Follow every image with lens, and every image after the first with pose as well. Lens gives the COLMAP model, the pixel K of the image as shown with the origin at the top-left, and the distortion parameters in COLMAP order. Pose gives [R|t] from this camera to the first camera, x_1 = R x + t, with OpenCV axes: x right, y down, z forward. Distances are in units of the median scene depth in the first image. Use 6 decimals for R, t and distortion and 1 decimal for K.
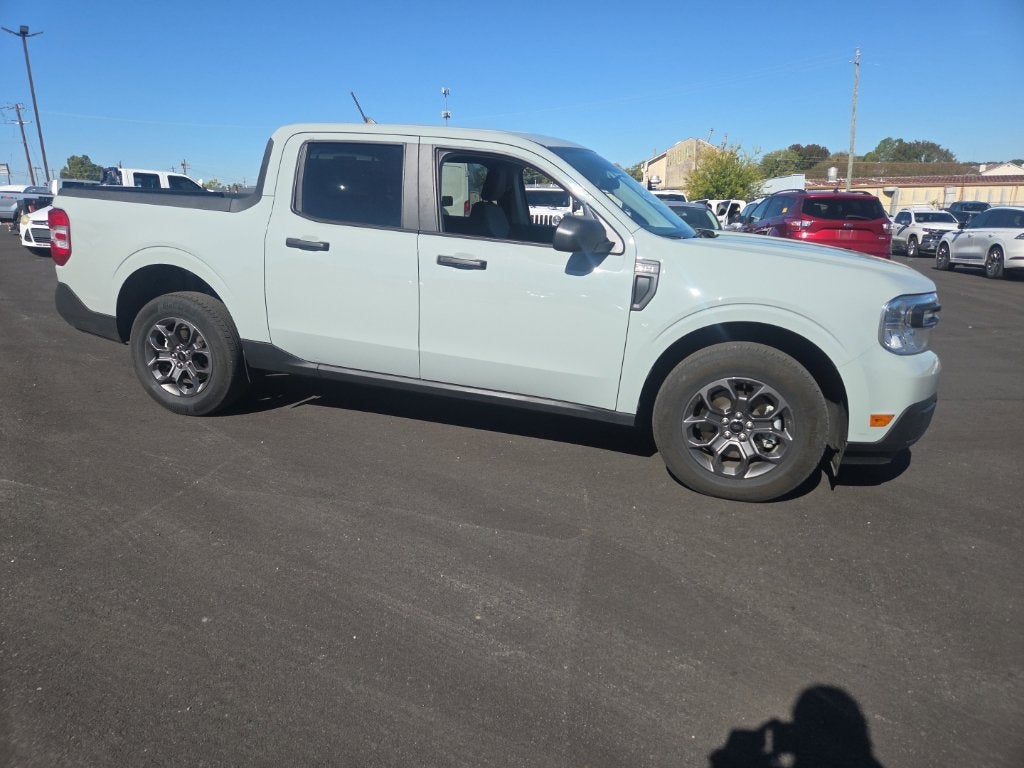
lens RADIAL K [[676.8, 0, 498.2], [0, 676.8, 387.2], [0, 0, 1]] dist [0.070032, -0.057980]
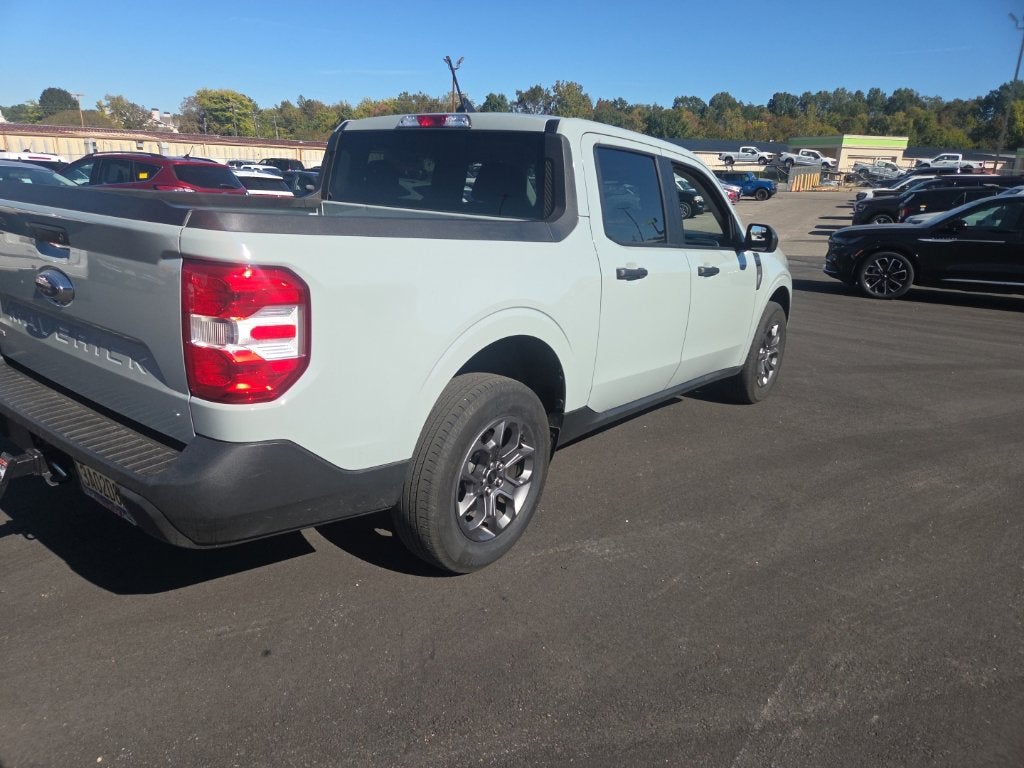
lens RADIAL K [[676.8, 0, 492.8], [0, 676.8, 398.9], [0, 0, 1]] dist [0.070032, -0.057980]
pose [[0.340291, -0.287234, 0.895376, -1.126653], [0.208686, 0.951527, 0.225936, -0.286225], [-0.916871, 0.109968, 0.383738, 0.849801]]
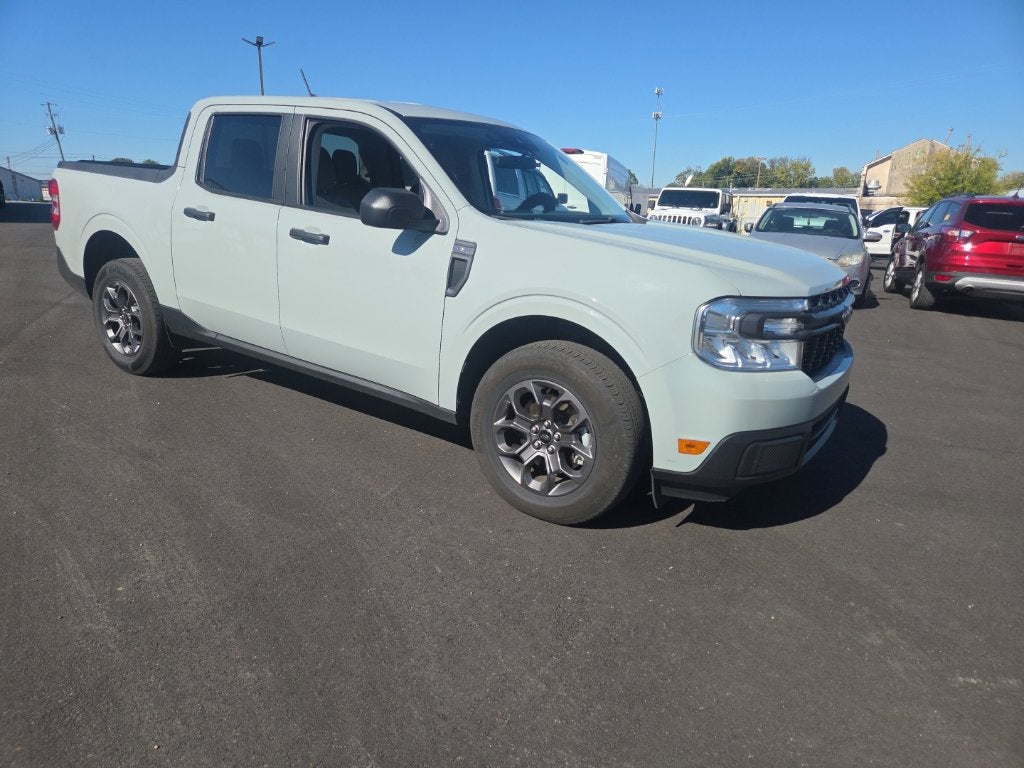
lens RADIAL K [[676.8, 0, 497.5], [0, 676.8, 400.1], [0, 0, 1]] dist [0.070032, -0.057980]
pose [[0.960174, 0.104389, -0.259168, 0.443171], [-0.100852, 0.994536, 0.026945, -0.005151], [0.260565, 0.000266, 0.965456, 0.122530]]
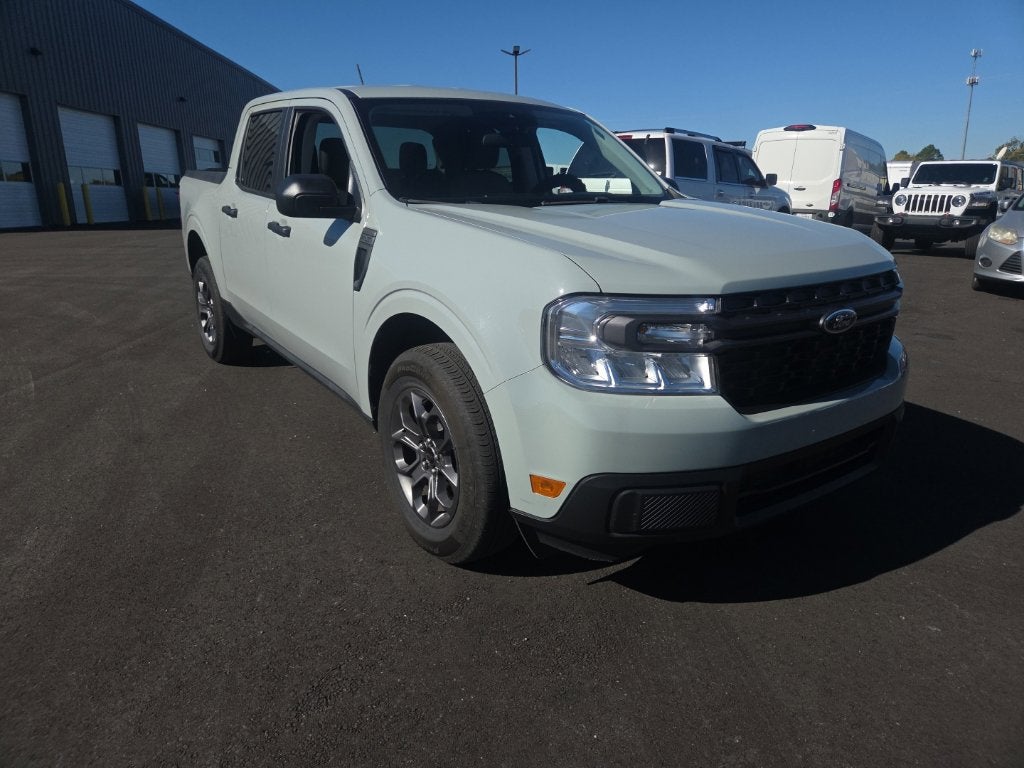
lens RADIAL K [[676.8, 0, 506.9], [0, 676.8, 382.2], [0, 0, 1]] dist [0.070032, -0.057980]
pose [[0.806941, 0.146280, -0.572231, 0.719713], [-0.141879, 0.988485, 0.052615, -0.062594], [0.573338, 0.038730, 0.818403, 0.378925]]
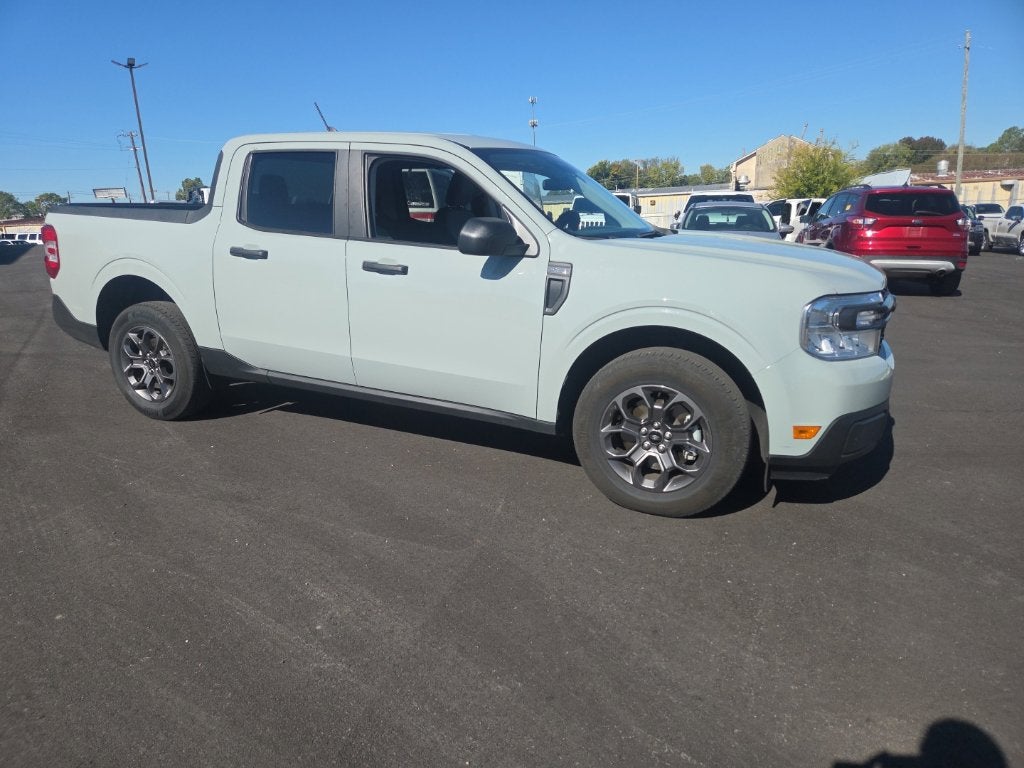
lens RADIAL K [[676.8, 0, 495.8], [0, 676.8, 395.4], [0, 0, 1]] dist [0.070032, -0.057980]
pose [[0.991672, 0.005762, -0.128662, 0.217893], [-0.005817, 0.999983, -0.000054, 0.001324], [0.128659, 0.000802, 0.991689, 0.033953]]
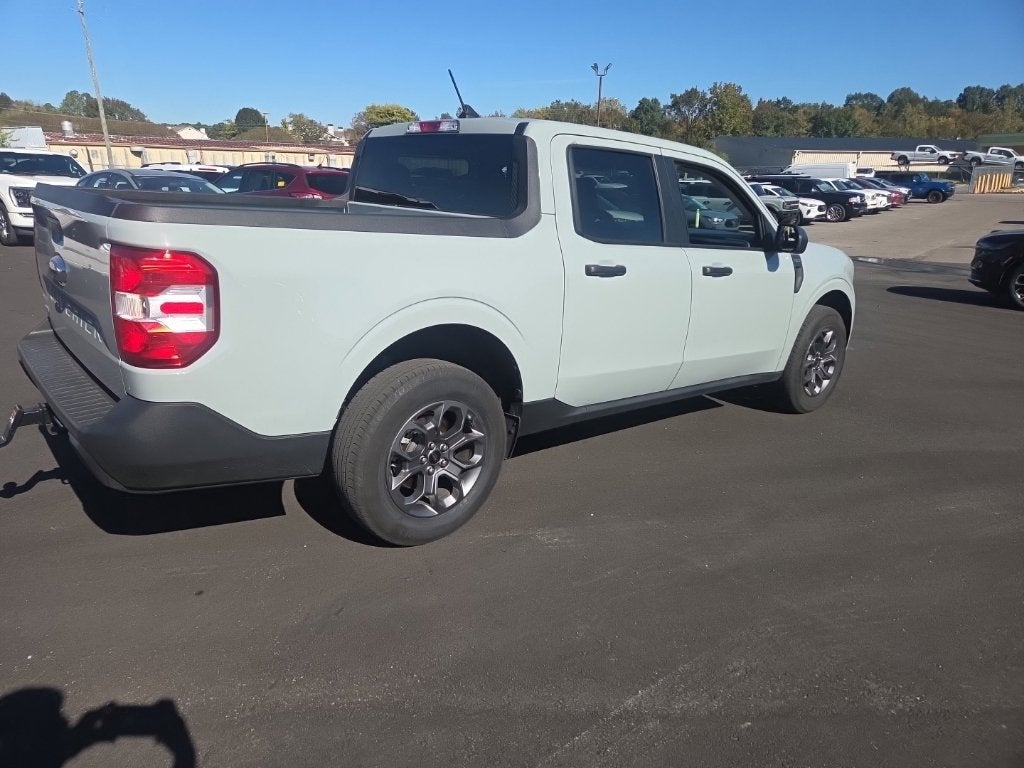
lens RADIAL K [[676.8, 0, 497.6], [0, 676.8, 385.0], [0, 0, 1]] dist [0.070032, -0.057980]
pose [[0.522550, -0.242807, 0.817304, -1.075284], [0.197392, 0.967001, 0.161075, -0.233680], [-0.829444, 0.077160, 0.553235, 0.652423]]
